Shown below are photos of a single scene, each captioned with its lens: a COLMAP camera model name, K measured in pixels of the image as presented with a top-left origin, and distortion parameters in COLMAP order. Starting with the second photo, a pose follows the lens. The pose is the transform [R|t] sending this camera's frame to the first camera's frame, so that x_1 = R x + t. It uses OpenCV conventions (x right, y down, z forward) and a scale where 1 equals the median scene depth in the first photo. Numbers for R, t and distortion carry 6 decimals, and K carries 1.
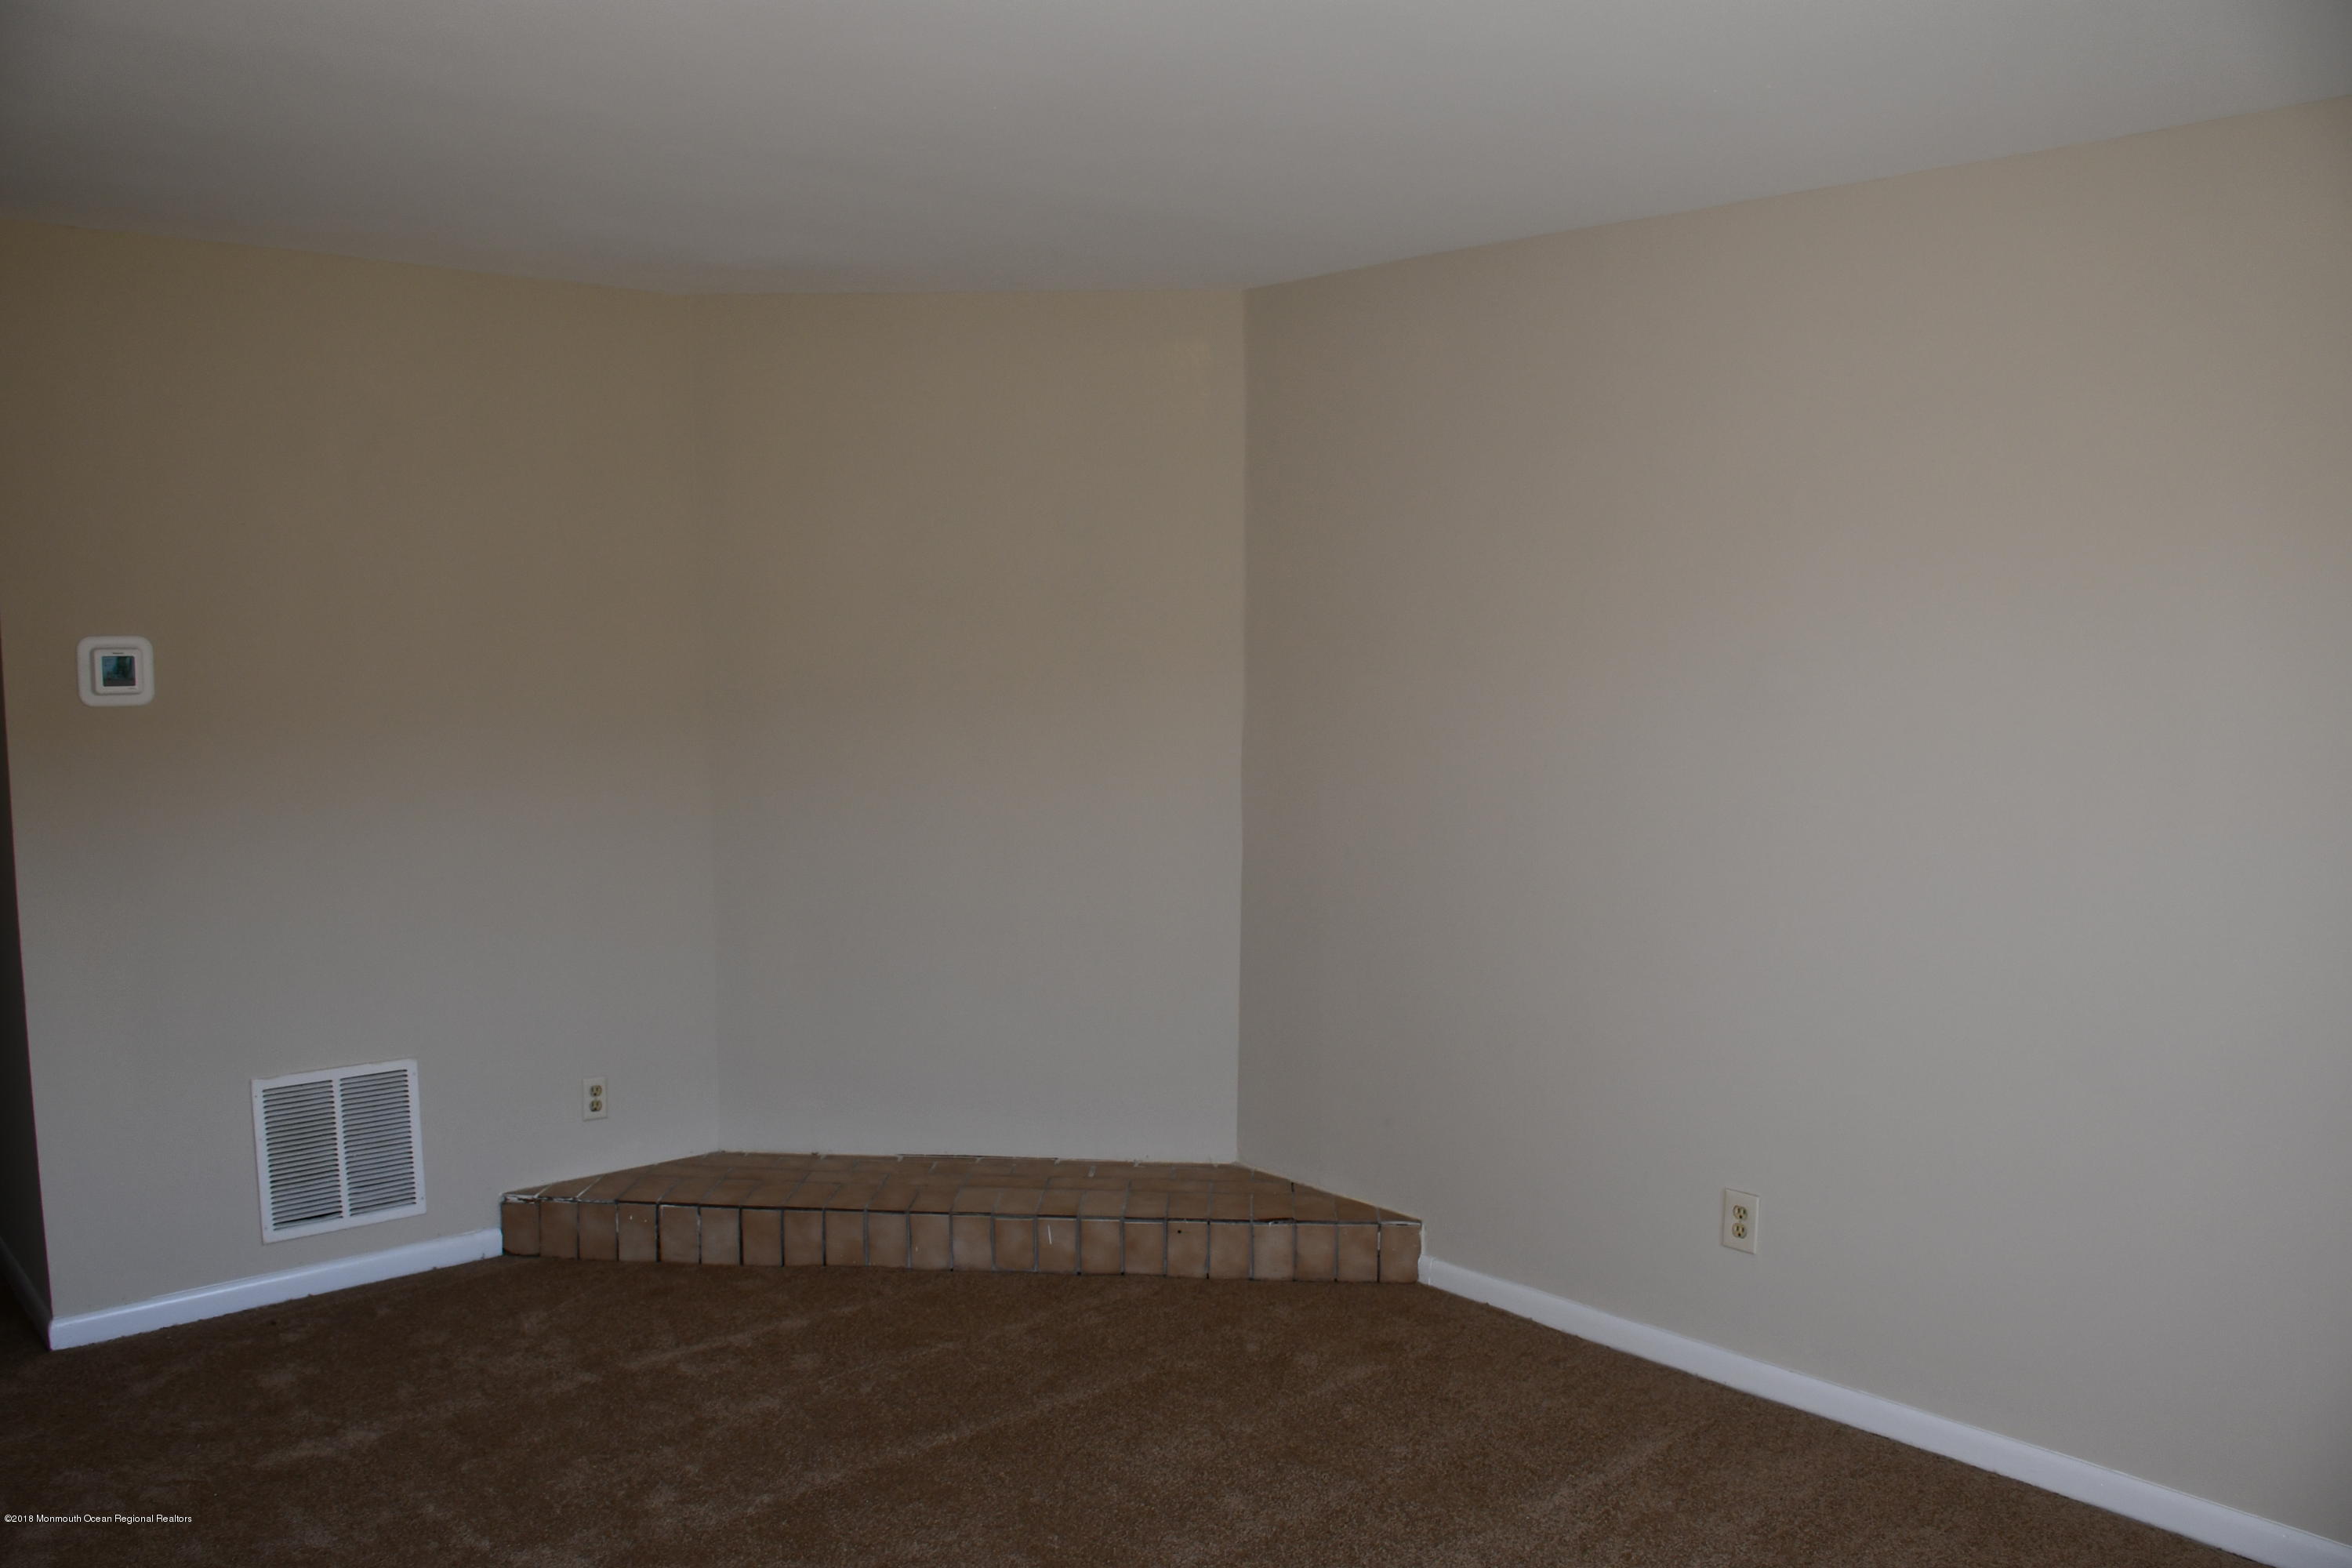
lens RADIAL K [[1844.3, 0, 1140.6], [0, 1844.3, 837.3], [0, 0, 1]] dist [-0.153294, 0.106346]
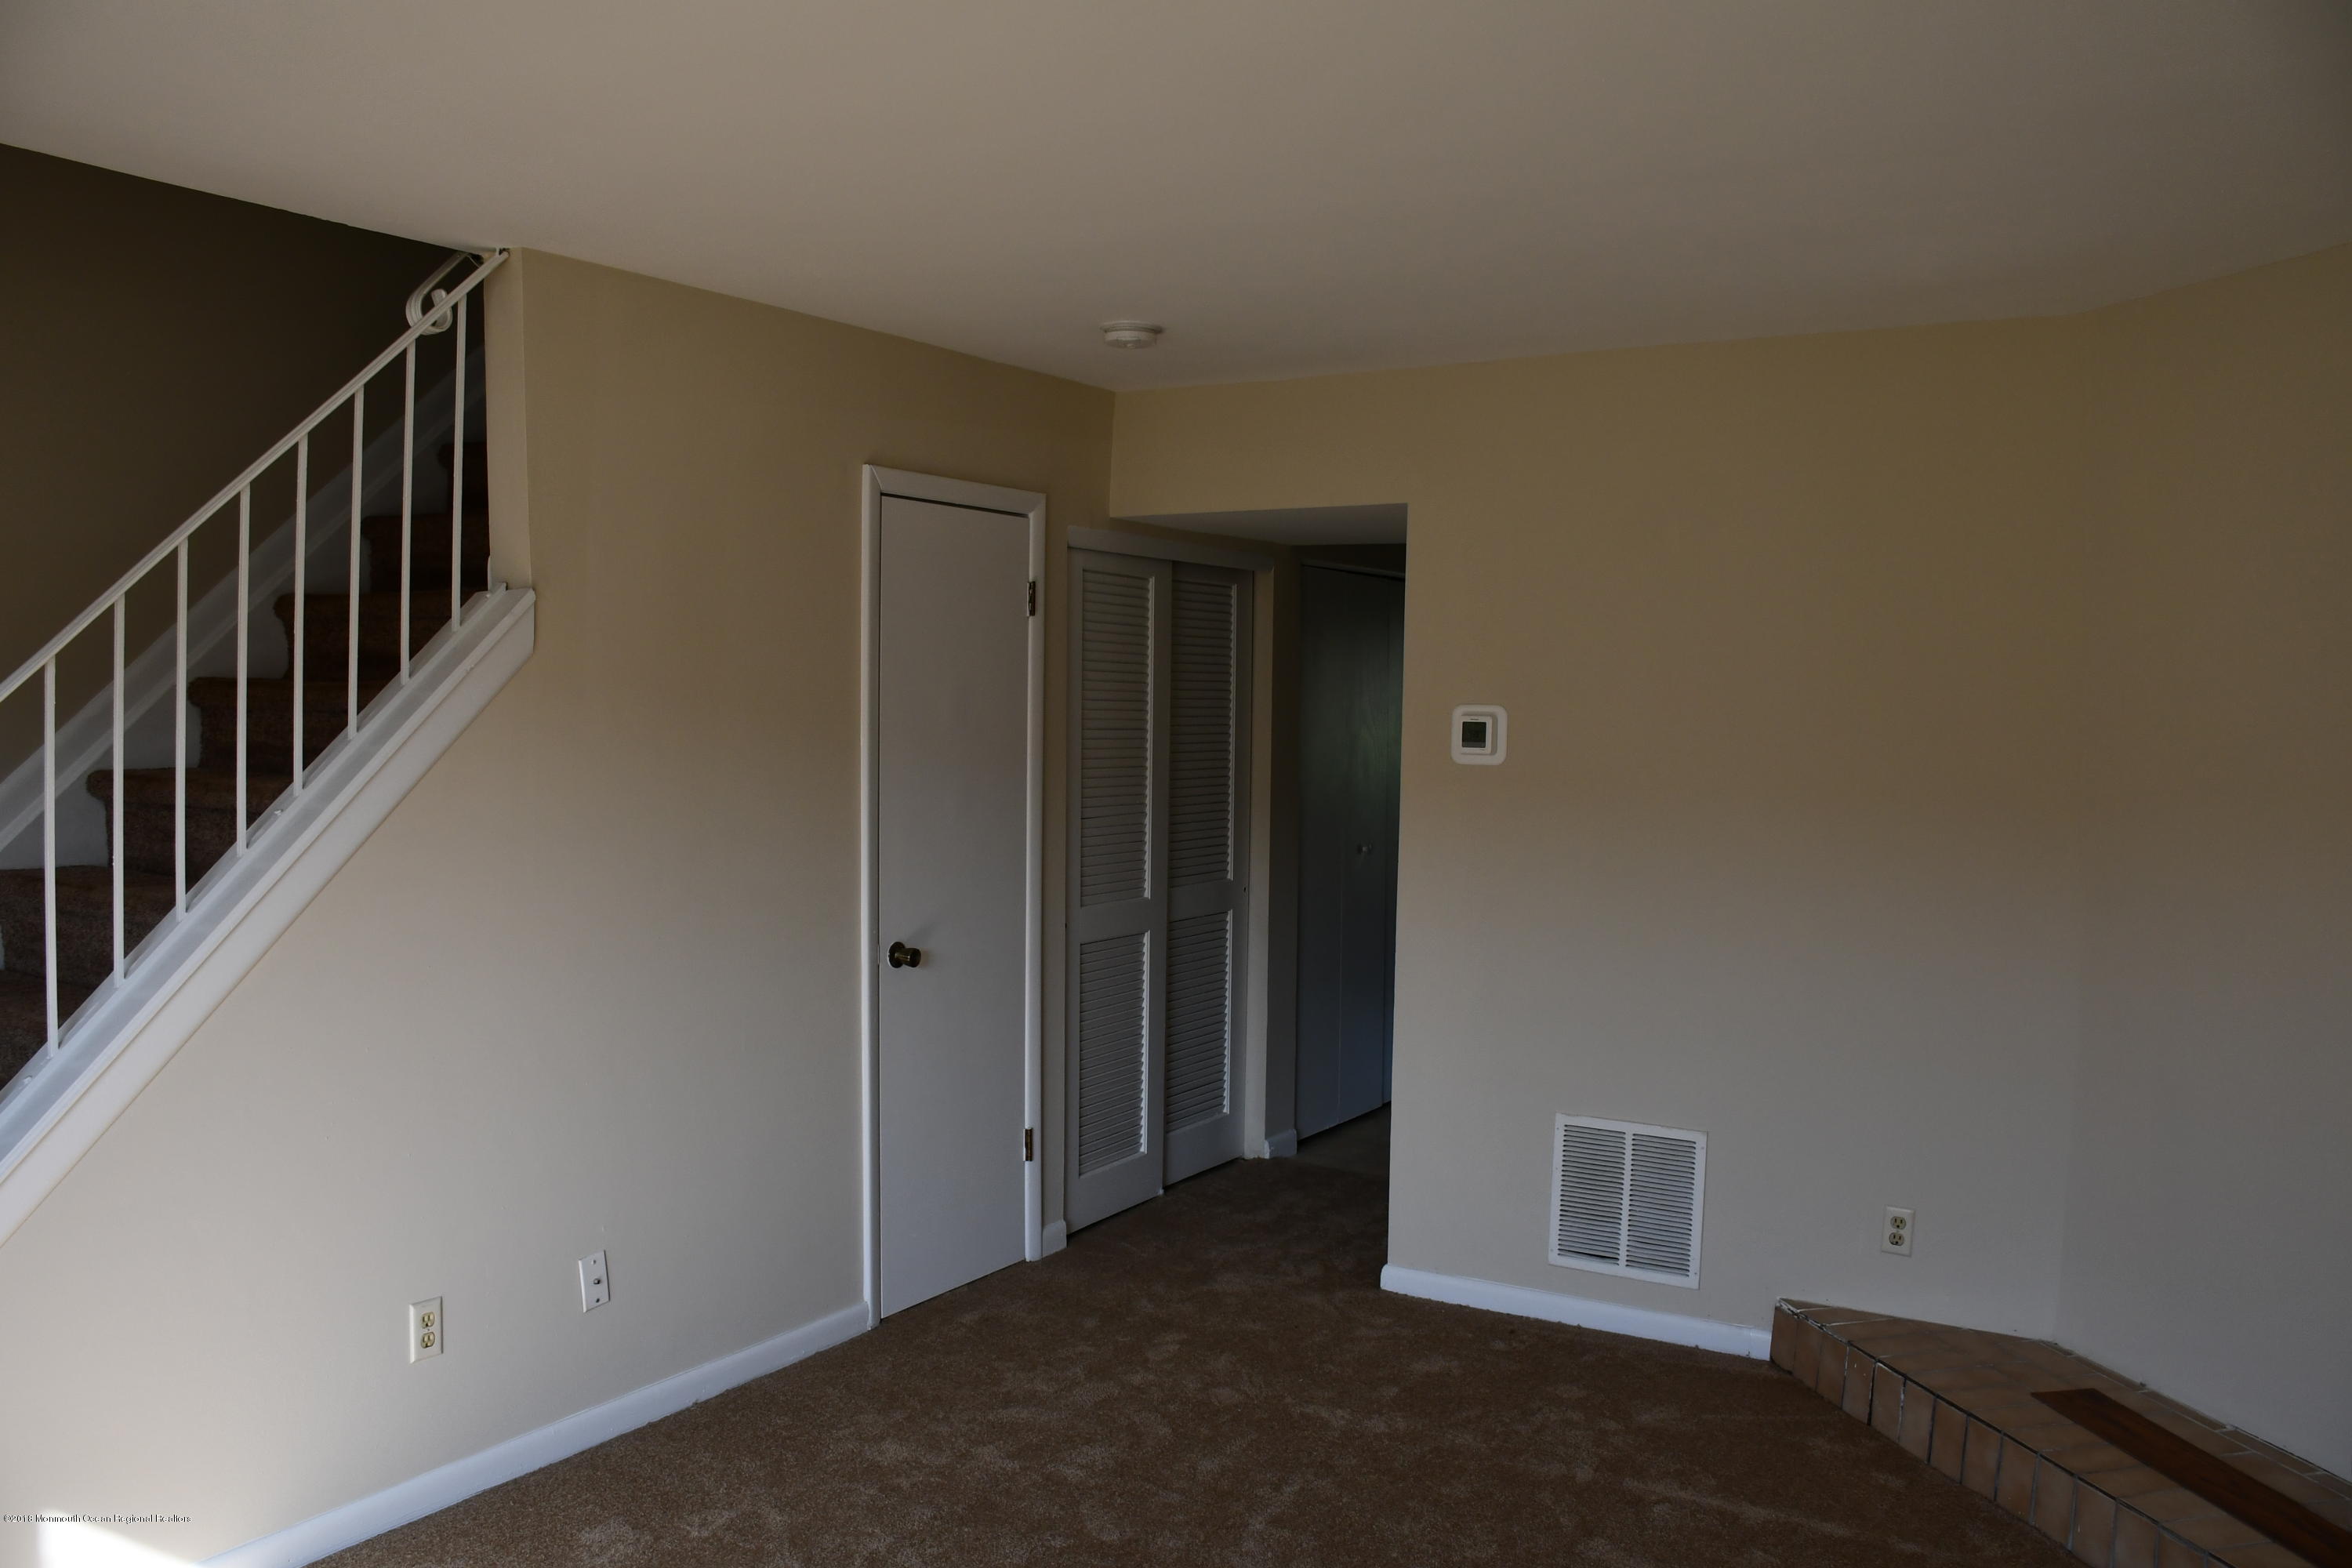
lens RADIAL K [[1844.3, 0, 1140.6], [0, 1844.3, 837.3], [0, 0, 1]] dist [-0.153294, 0.106346]
pose [[0.263061, 0.071938, -0.962094, 0.475273], [-0.113240, 0.992625, 0.043258, -0.048479], [0.958110, 0.097568, 0.269267, 0.422006]]
